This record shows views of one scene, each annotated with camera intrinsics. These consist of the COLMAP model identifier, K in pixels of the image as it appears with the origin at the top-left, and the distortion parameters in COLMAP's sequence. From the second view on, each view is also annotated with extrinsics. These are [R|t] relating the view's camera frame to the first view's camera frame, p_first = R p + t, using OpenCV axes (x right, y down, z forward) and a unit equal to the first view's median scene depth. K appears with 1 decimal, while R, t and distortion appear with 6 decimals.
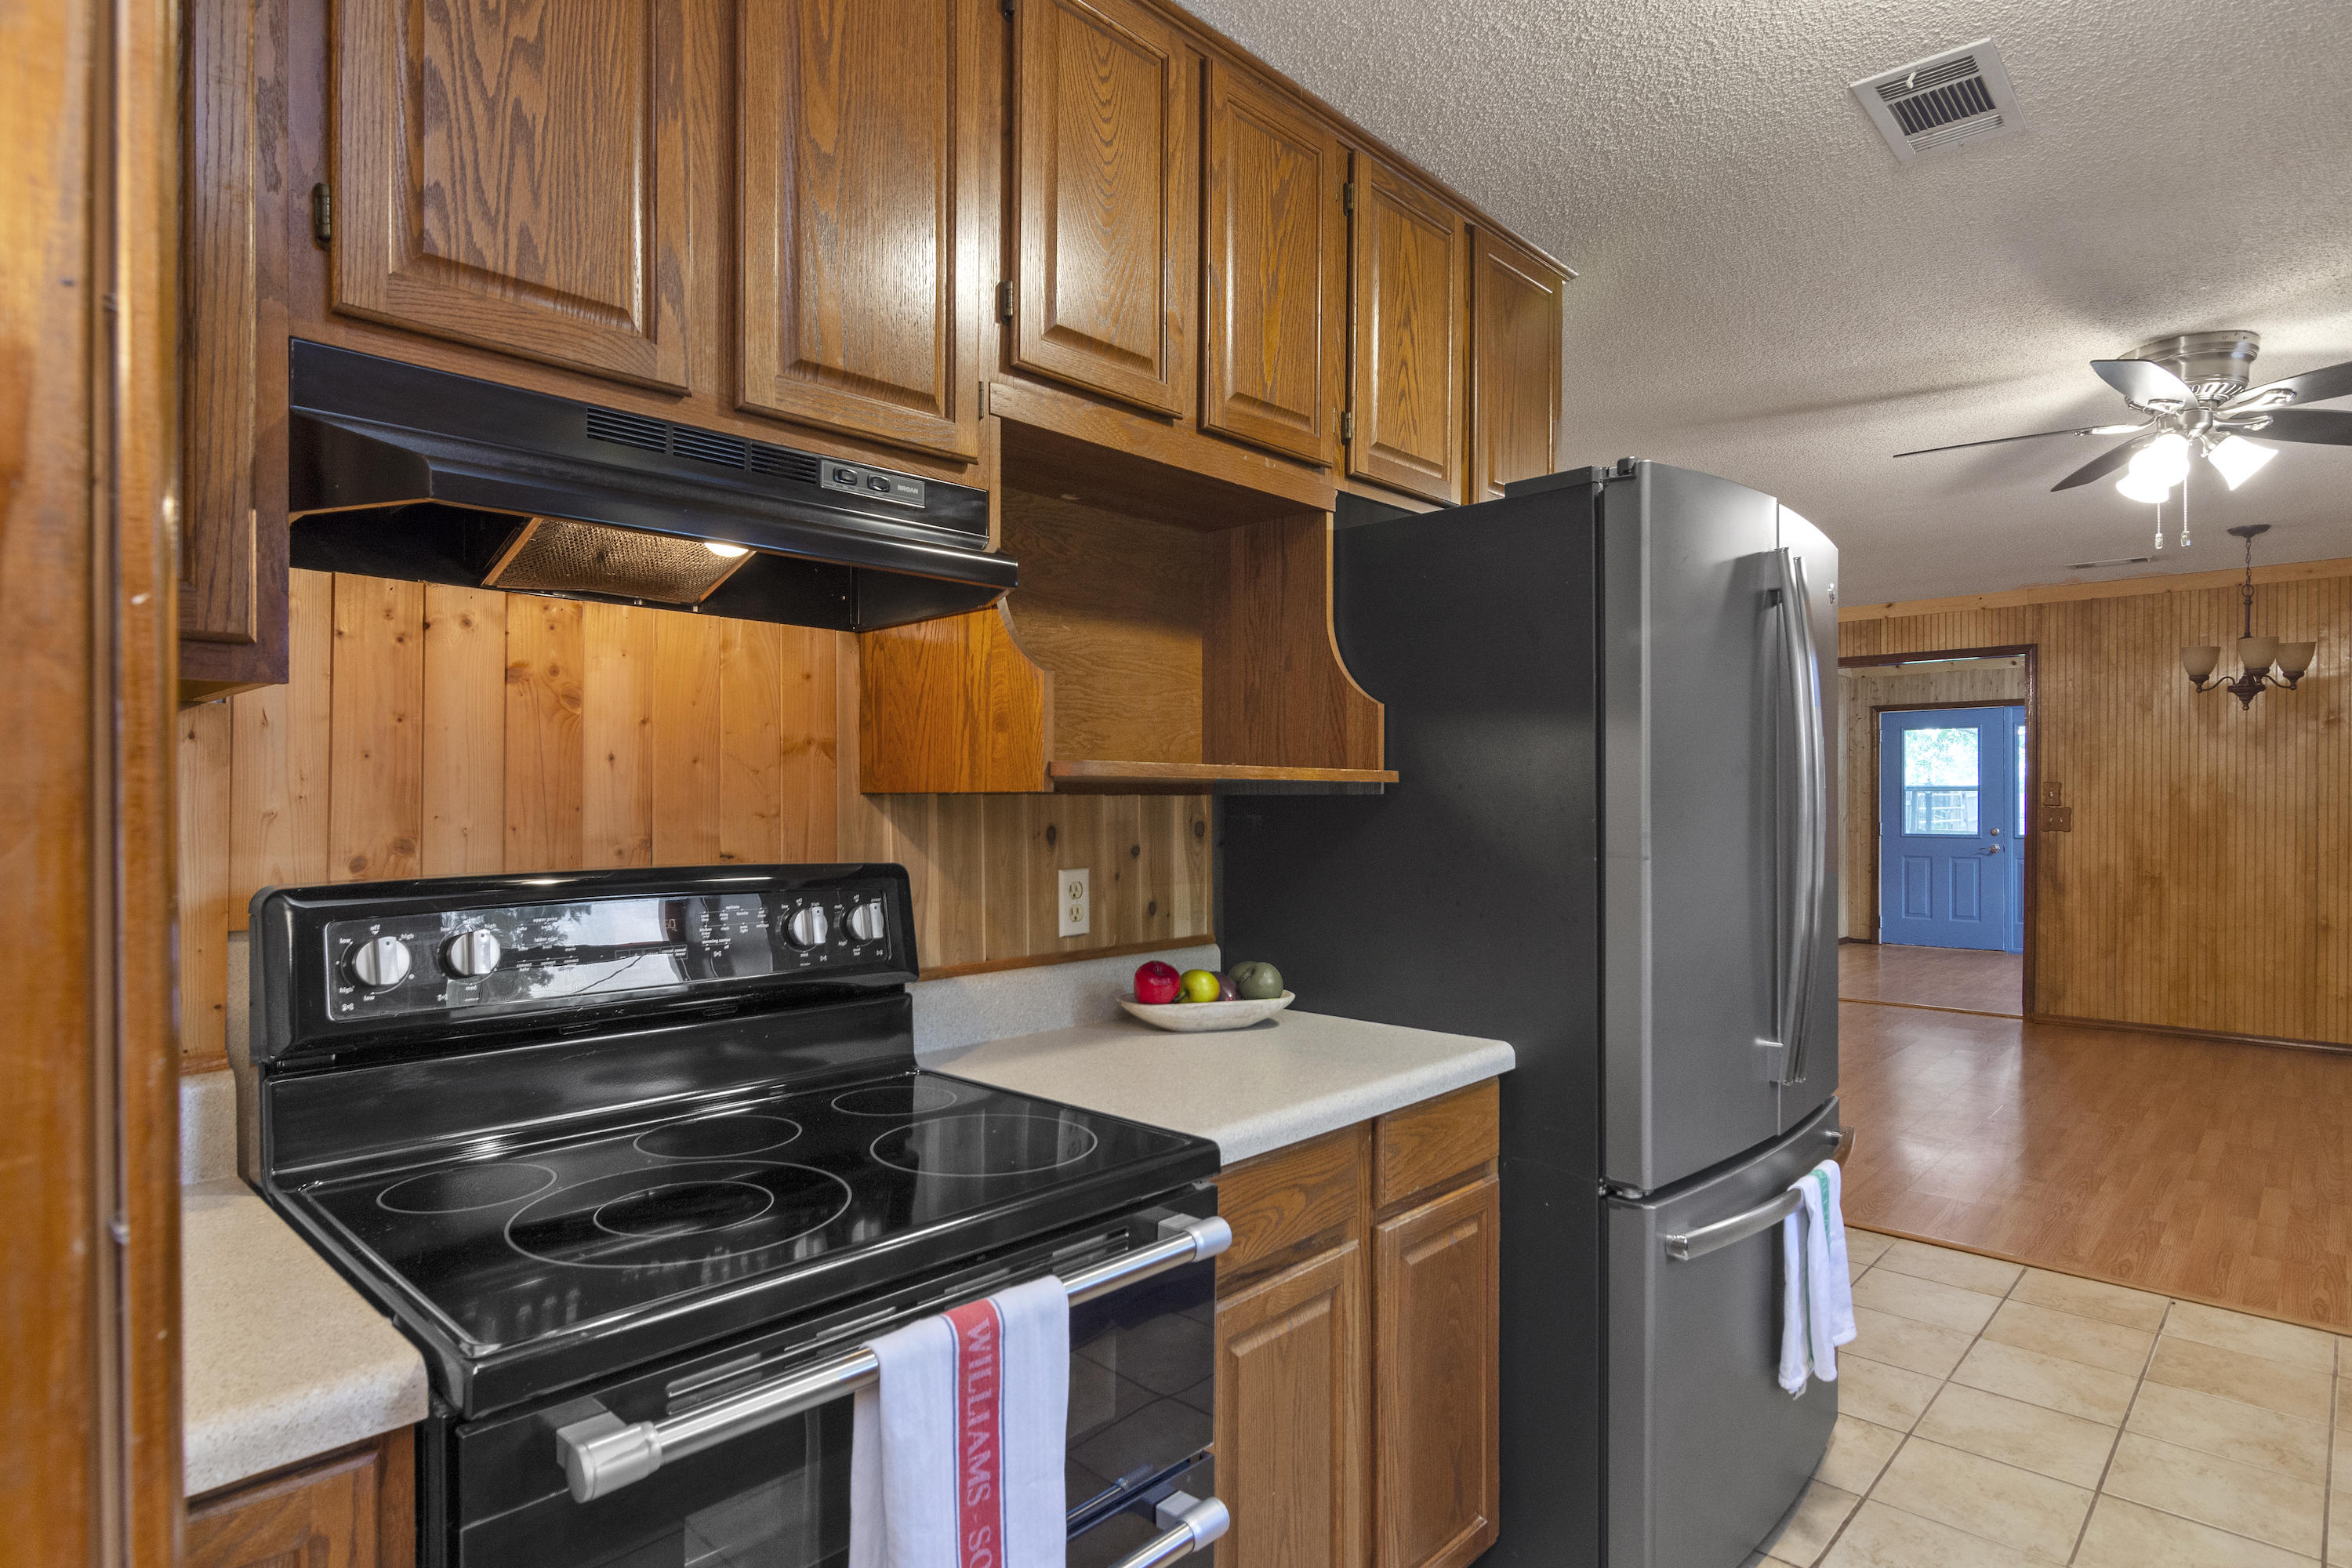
lens RADIAL K [[1257.8, 0, 1163.3], [0, 1257.8, 793.8], [0, 0, 1]] dist [-0.002925, -0.000061]
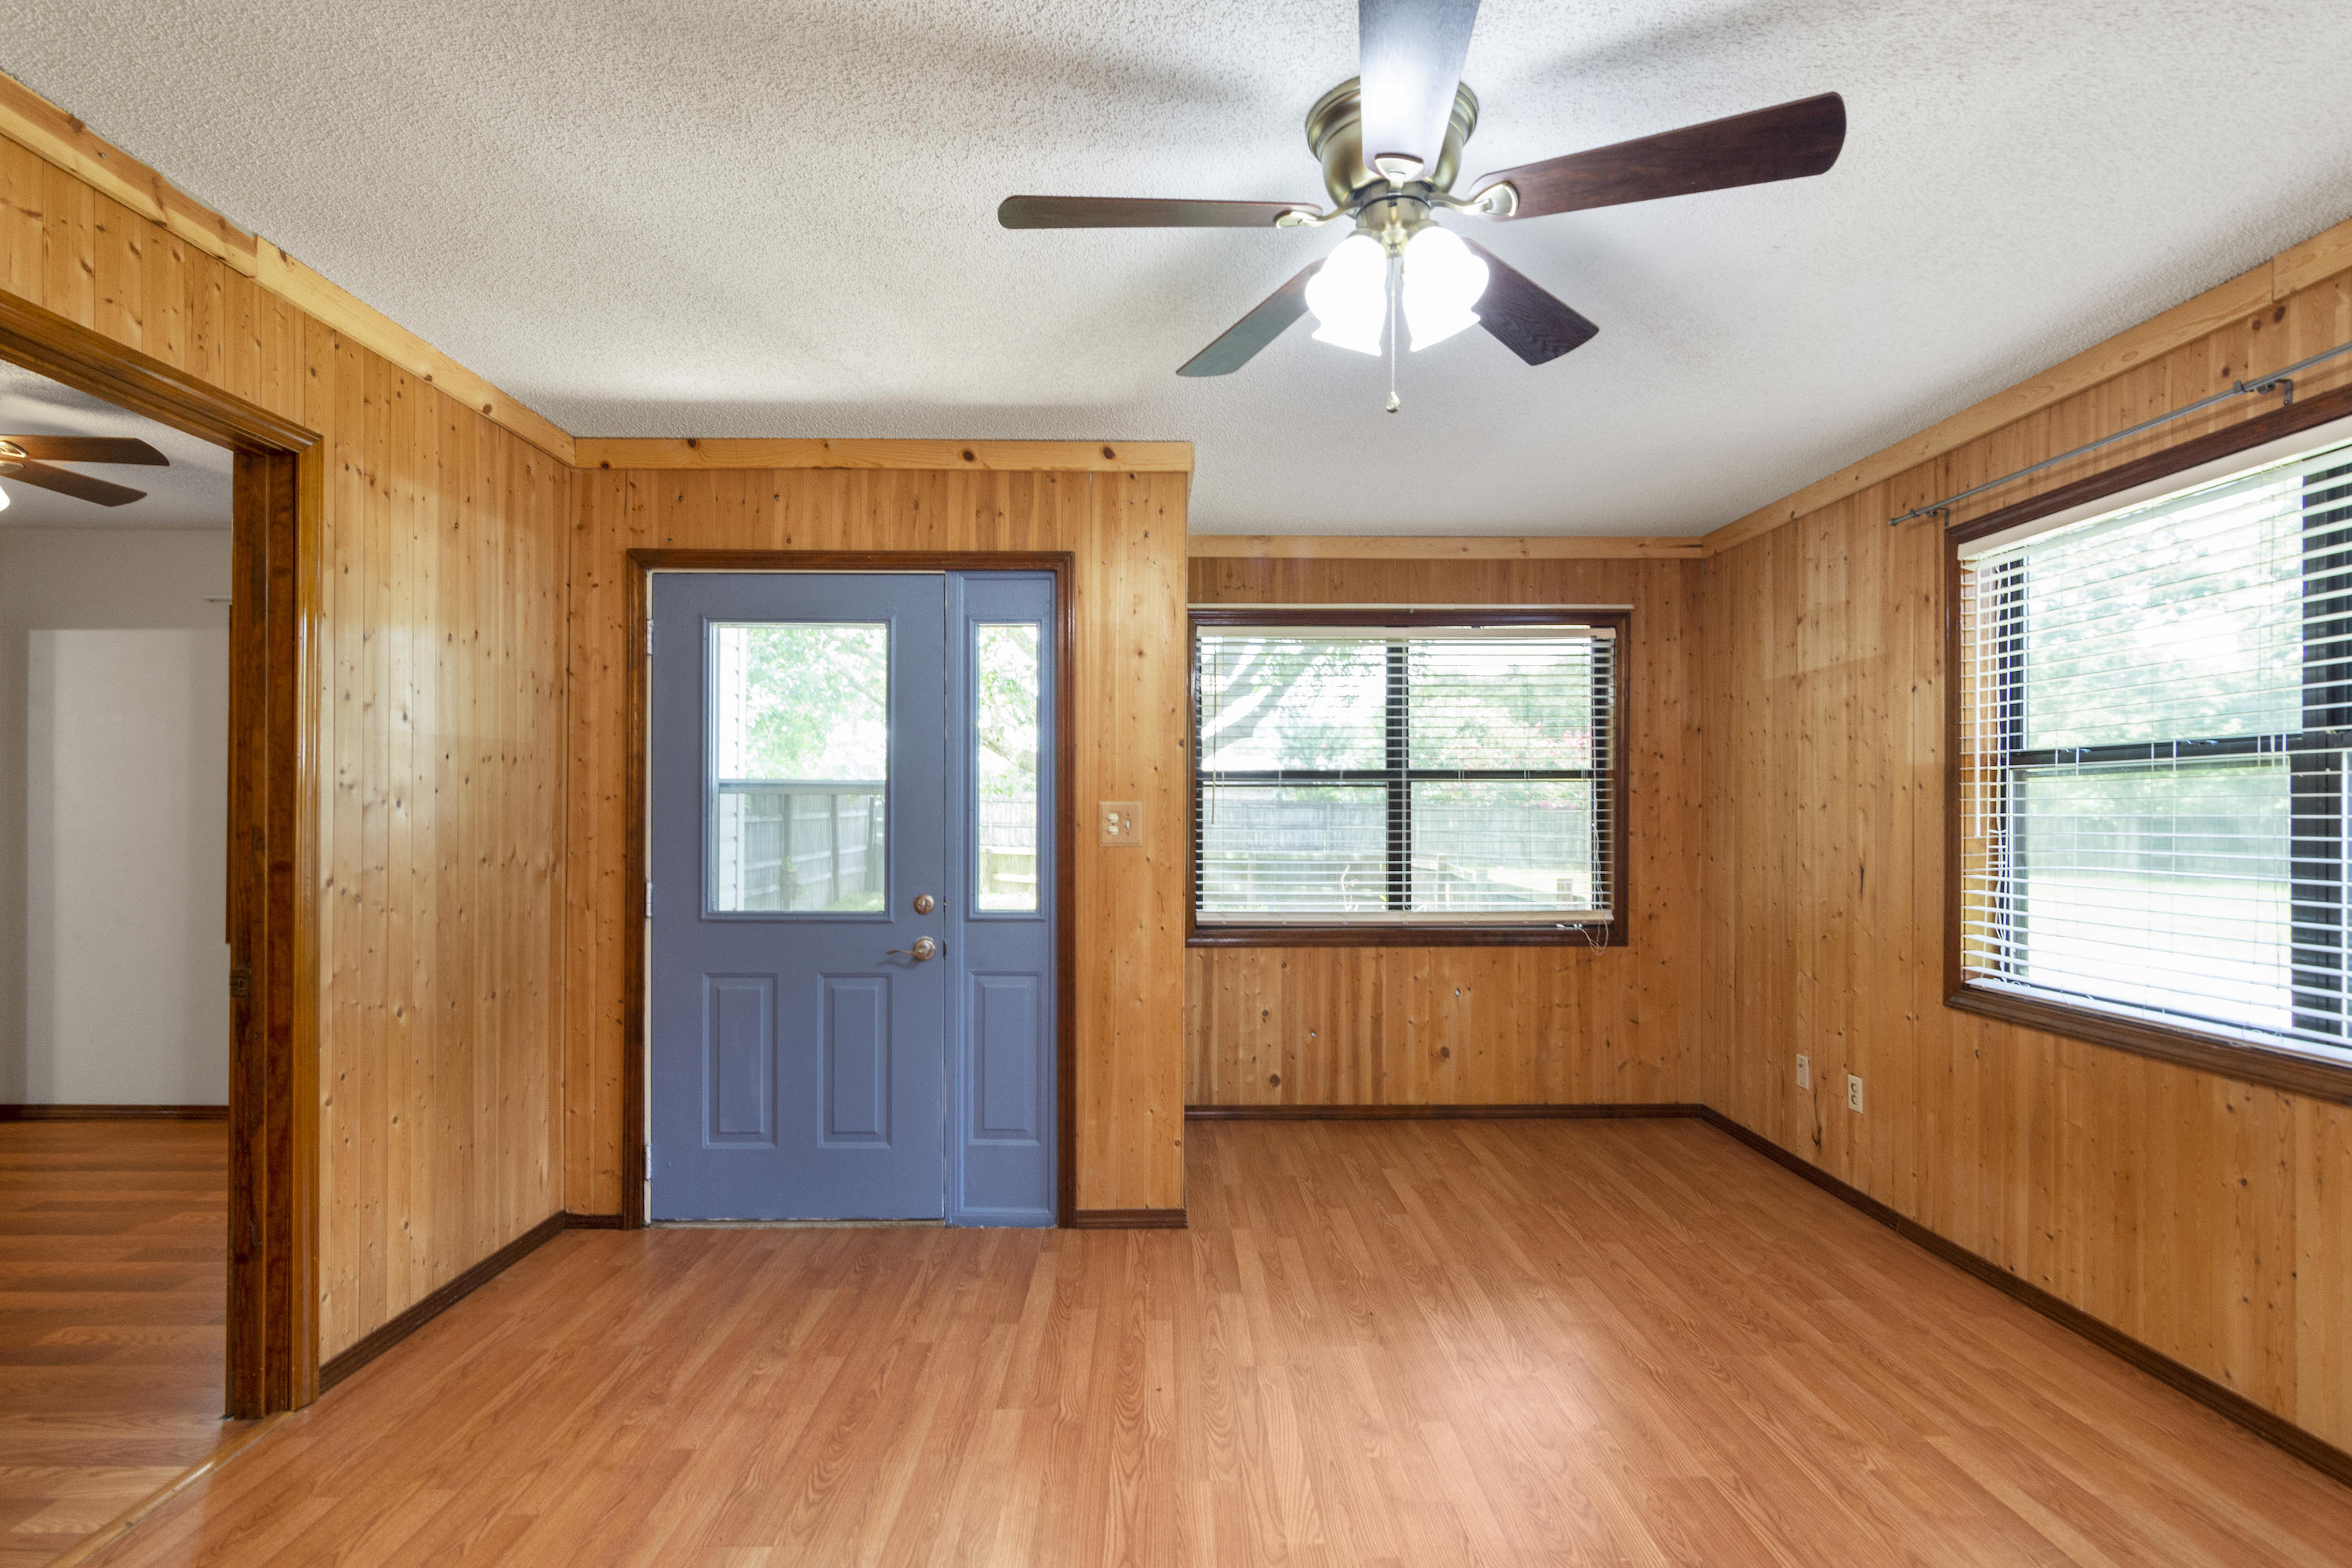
lens RADIAL K [[1142.8, 0, 1159.9], [0, 1142.8, 814.5], [0, 0, 1]] dist [-0.002638, -0.000746]
pose [[0.717841, -0.002792, 0.696202, 0.454110], [-0.006247, 0.999926, 0.010451, -0.000617], [-0.696179, -0.011851, 0.717770, 0.675142]]
